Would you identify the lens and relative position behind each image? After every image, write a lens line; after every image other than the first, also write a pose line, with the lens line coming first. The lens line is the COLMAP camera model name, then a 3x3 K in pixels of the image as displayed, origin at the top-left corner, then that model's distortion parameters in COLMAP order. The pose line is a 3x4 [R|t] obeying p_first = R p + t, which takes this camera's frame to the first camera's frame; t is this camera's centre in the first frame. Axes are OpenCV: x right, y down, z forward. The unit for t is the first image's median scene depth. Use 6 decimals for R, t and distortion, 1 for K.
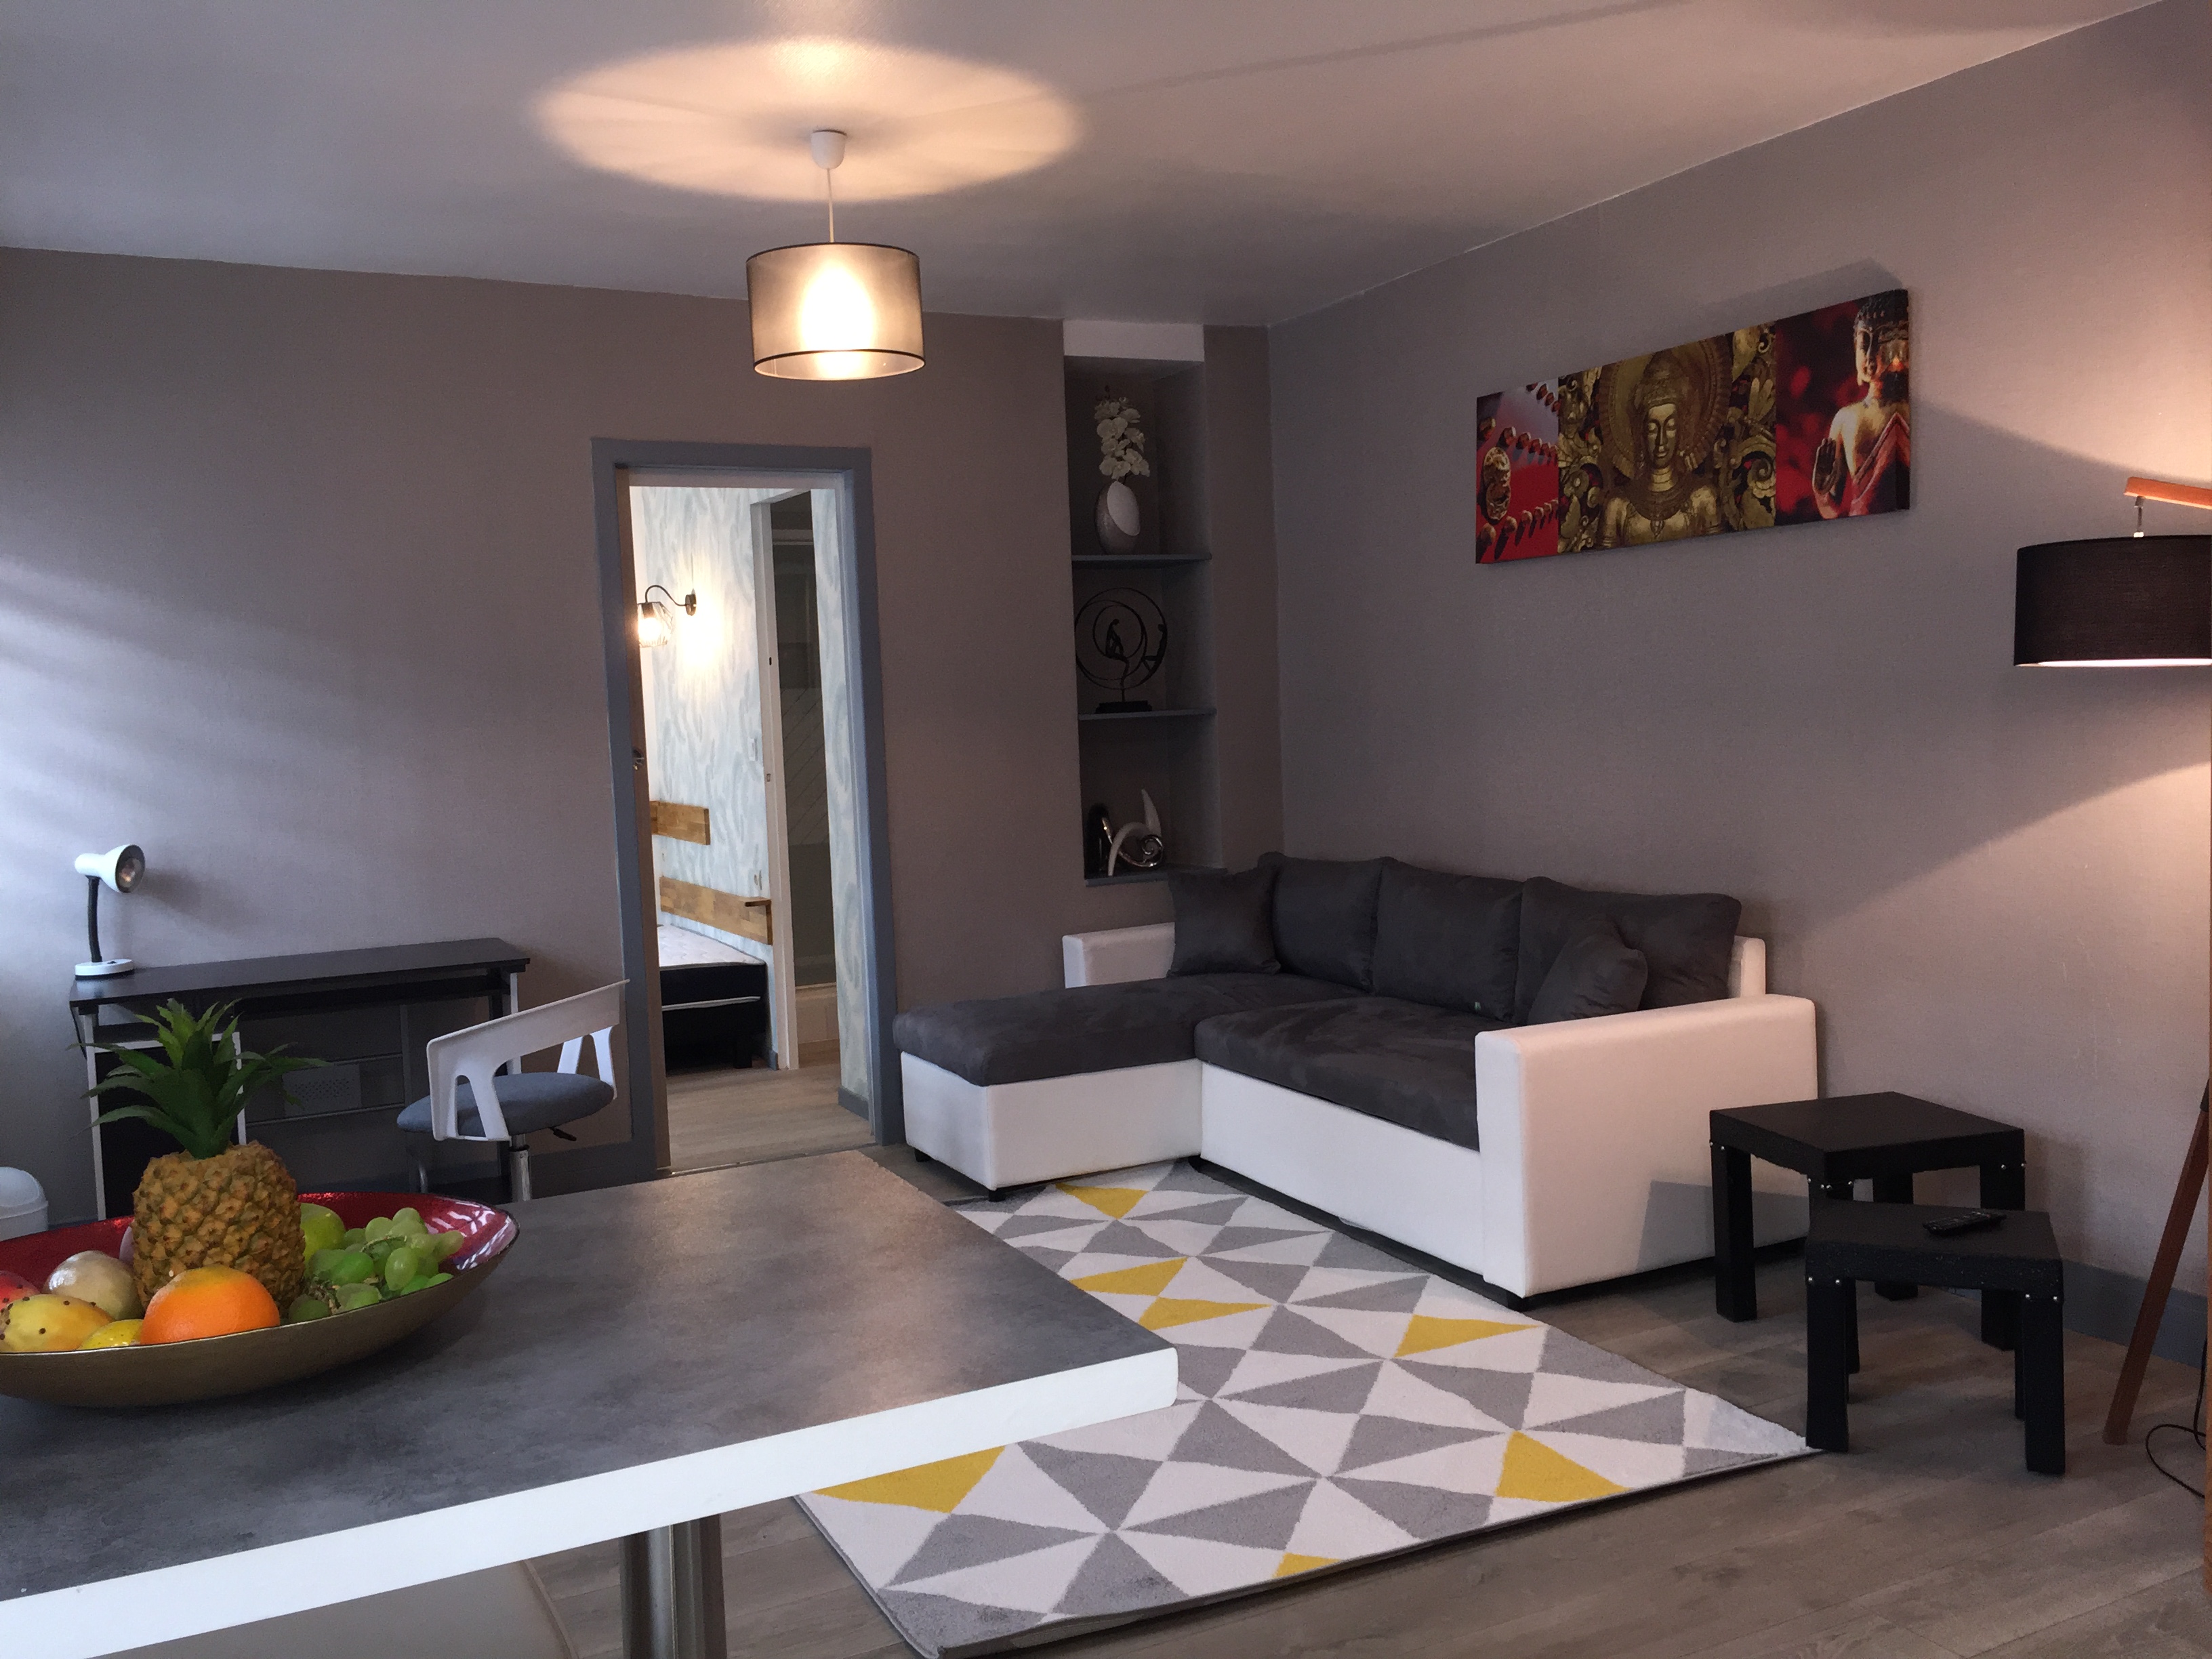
lens RADIAL K [[1892.7, 0, 1110.7], [0, 1892.7, 817.1], [0, 0, 1]] dist [0.086684, -0.123629]
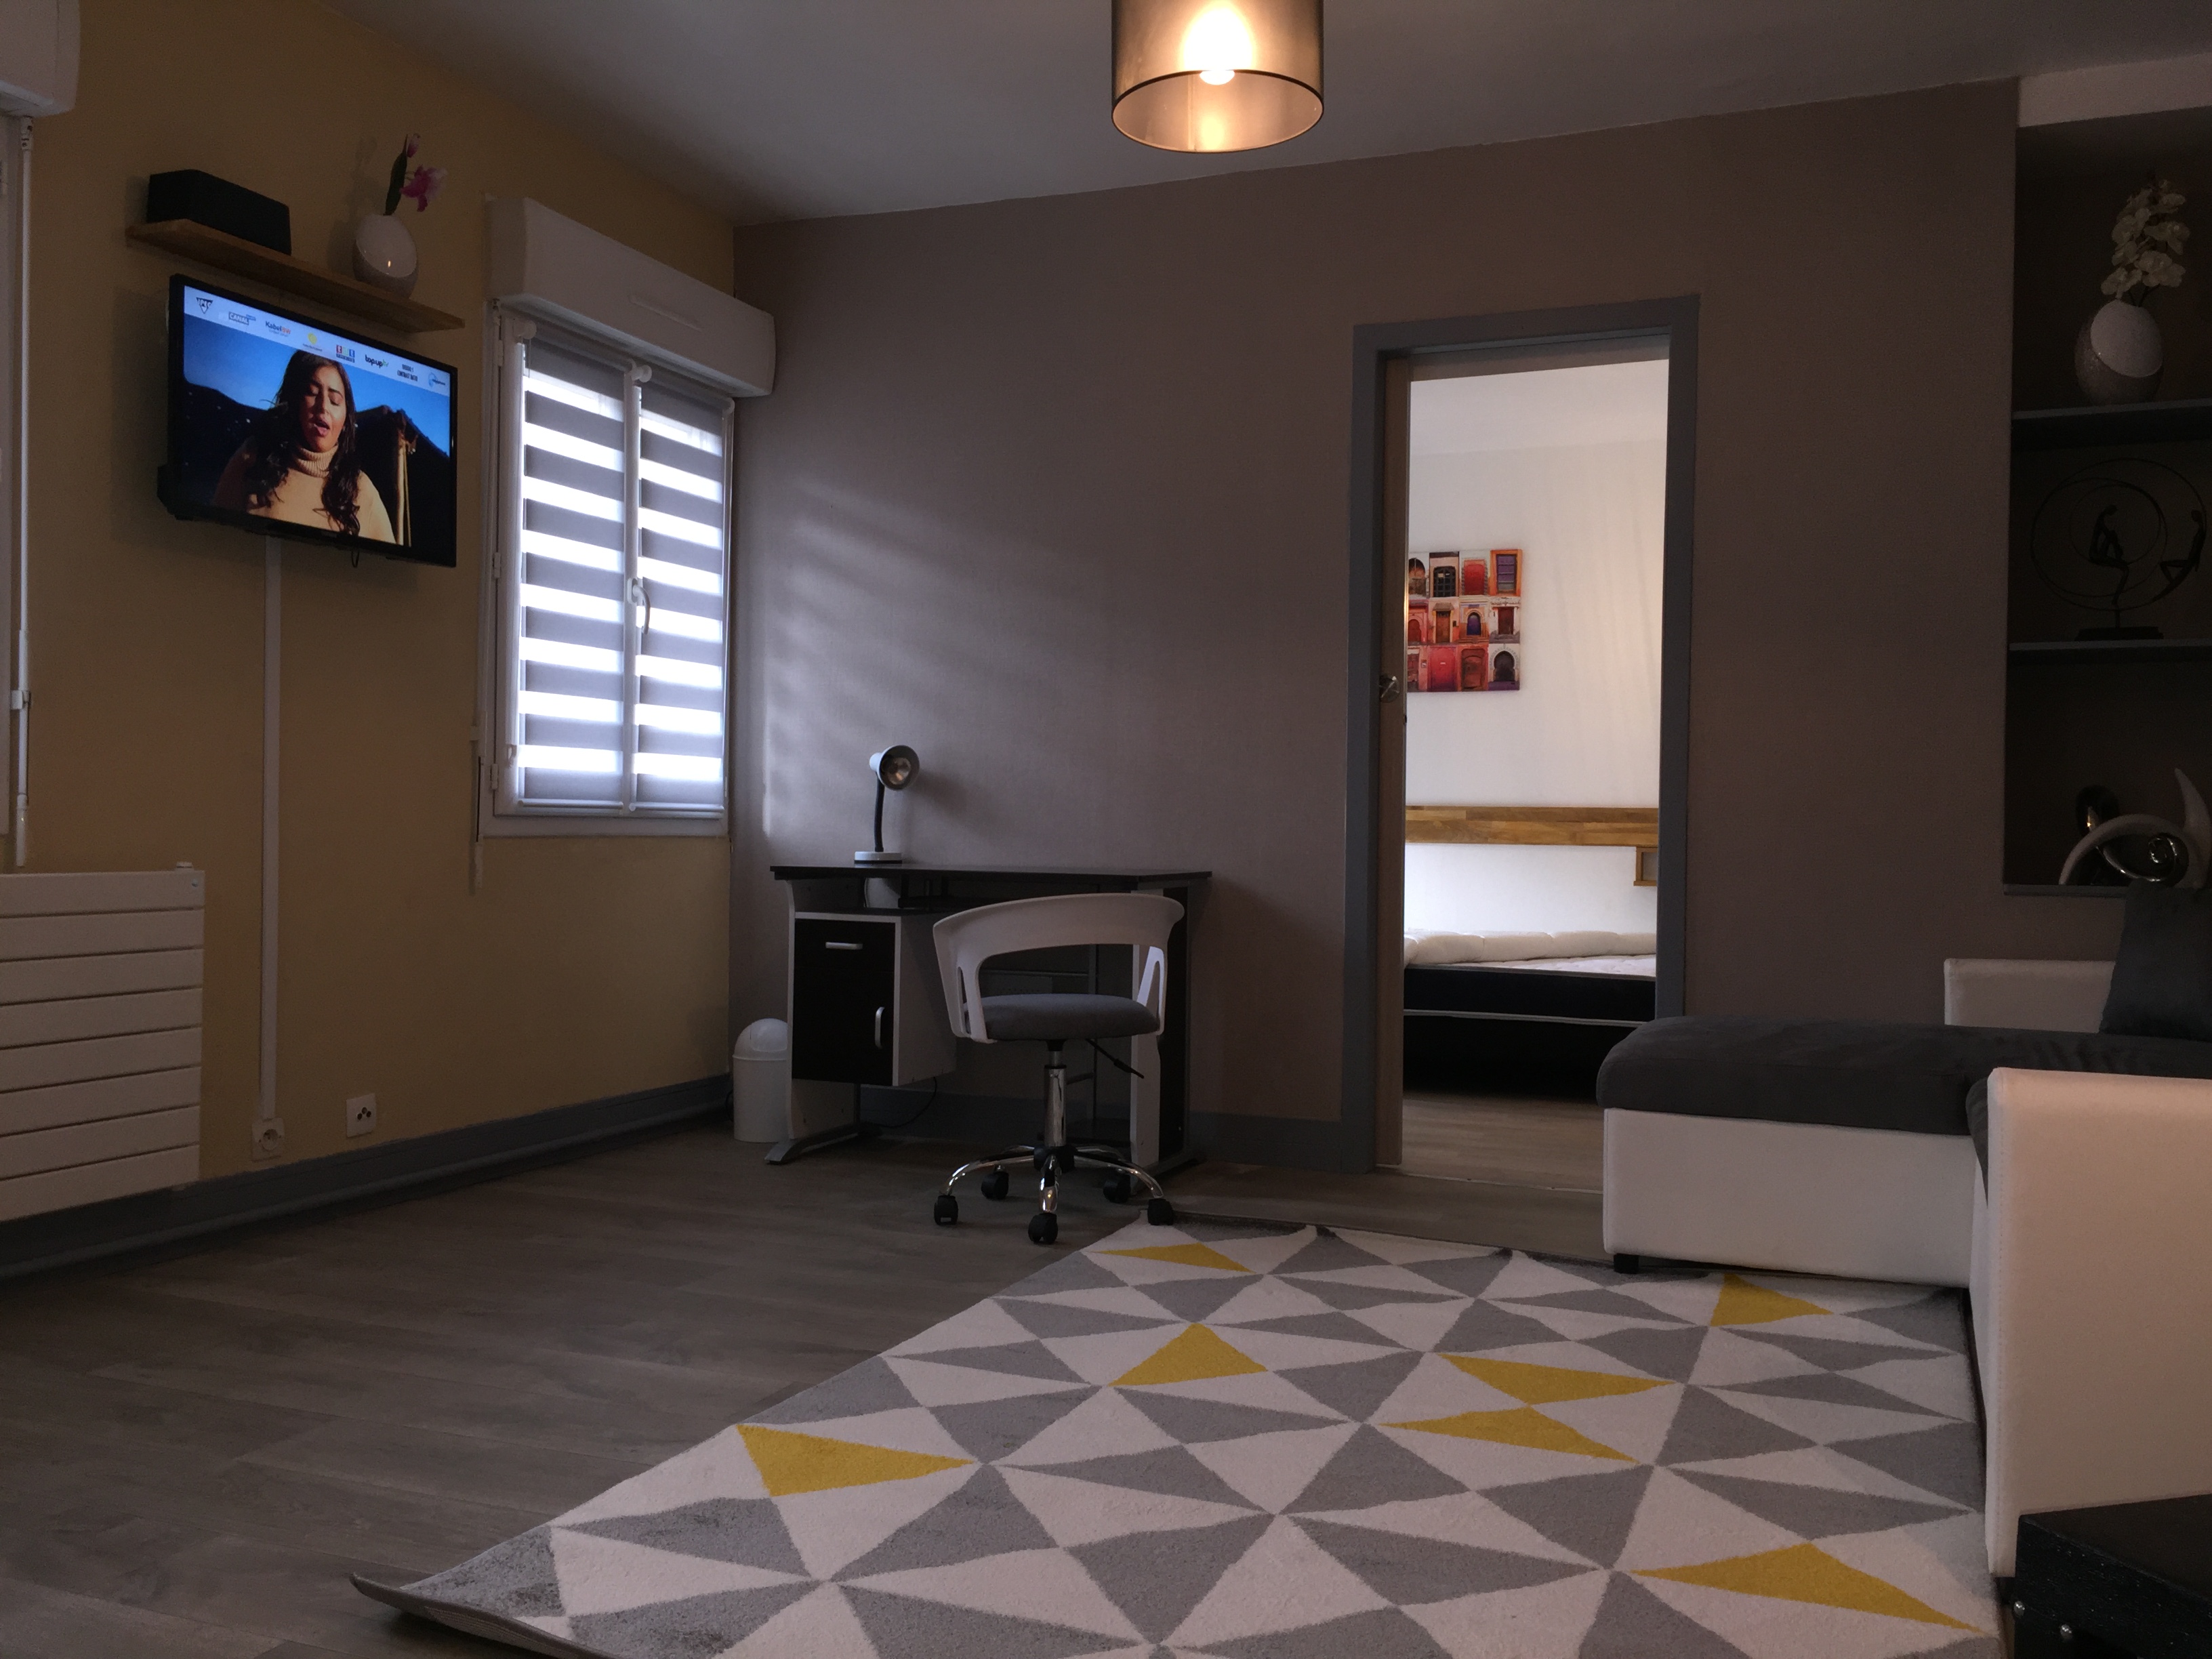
lens RADIAL K [[1892.7, 0, 1114.8], [0, 1892.7, 828.1], [0, 0, 1]] dist [0.086684, -0.123629]
pose [[0.655535, 0.048106, -0.753631, 0.396050], [-0.089157, 0.995920, -0.013979, 0.068317], [0.749883, 0.076355, 0.657149, 0.407374]]
